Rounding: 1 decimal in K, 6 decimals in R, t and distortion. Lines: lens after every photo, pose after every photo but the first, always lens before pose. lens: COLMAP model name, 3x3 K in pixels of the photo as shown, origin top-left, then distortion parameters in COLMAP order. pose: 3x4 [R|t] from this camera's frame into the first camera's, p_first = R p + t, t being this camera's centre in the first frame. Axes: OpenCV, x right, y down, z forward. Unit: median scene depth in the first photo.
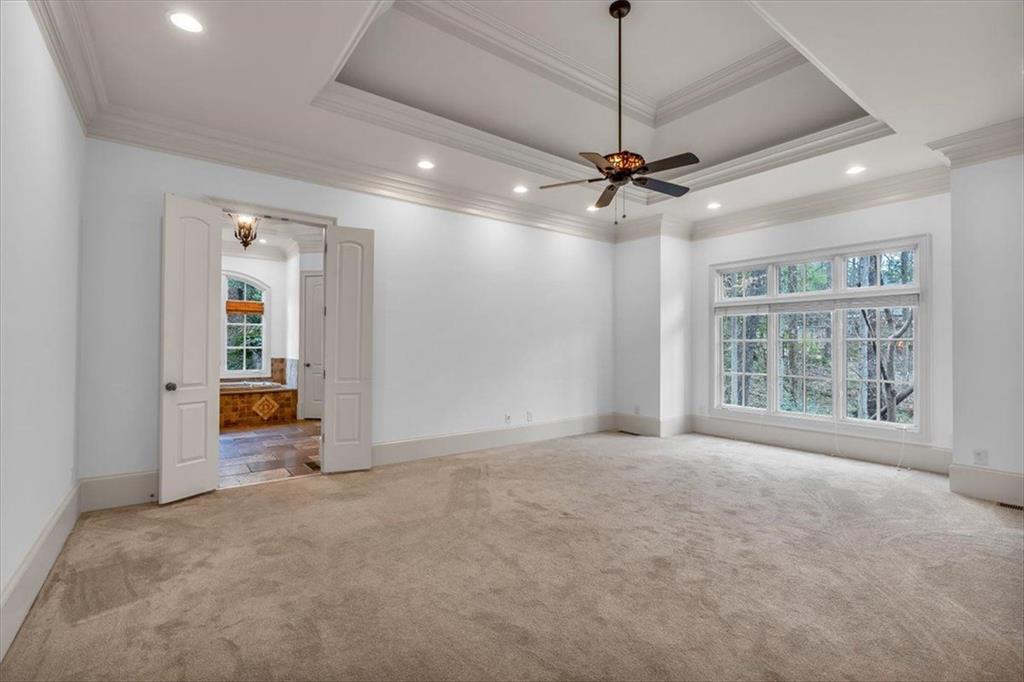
lens RADIAL K [[460.7, 0, 511.4], [0, 460.7, 344.6], [0, 0, 1]] dist [-0.003522, -0.000081]
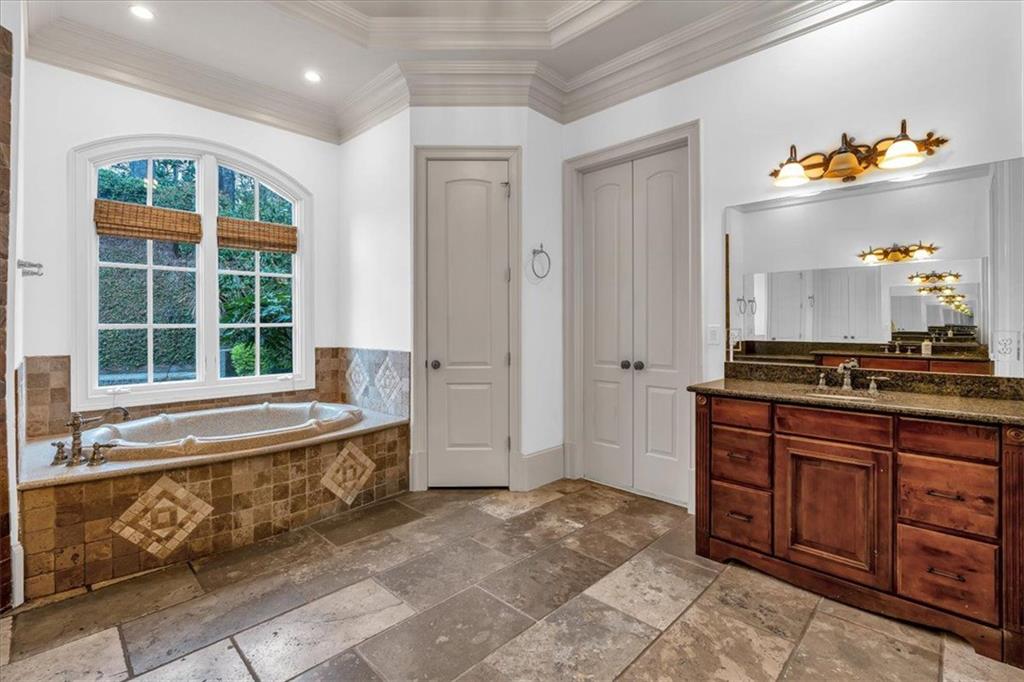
lens RADIAL K [[460.7, 0, 513.1], [0, 460.7, 330.0], [0, 0, 1]] dist [-0.003522, -0.000081]
pose [[0.985926, -0.006553, 0.167053, -0.441134], [0.003034, 0.999768, 0.021312, 0.002176], [-0.167154, -0.020506, 0.985718, 0.559061]]
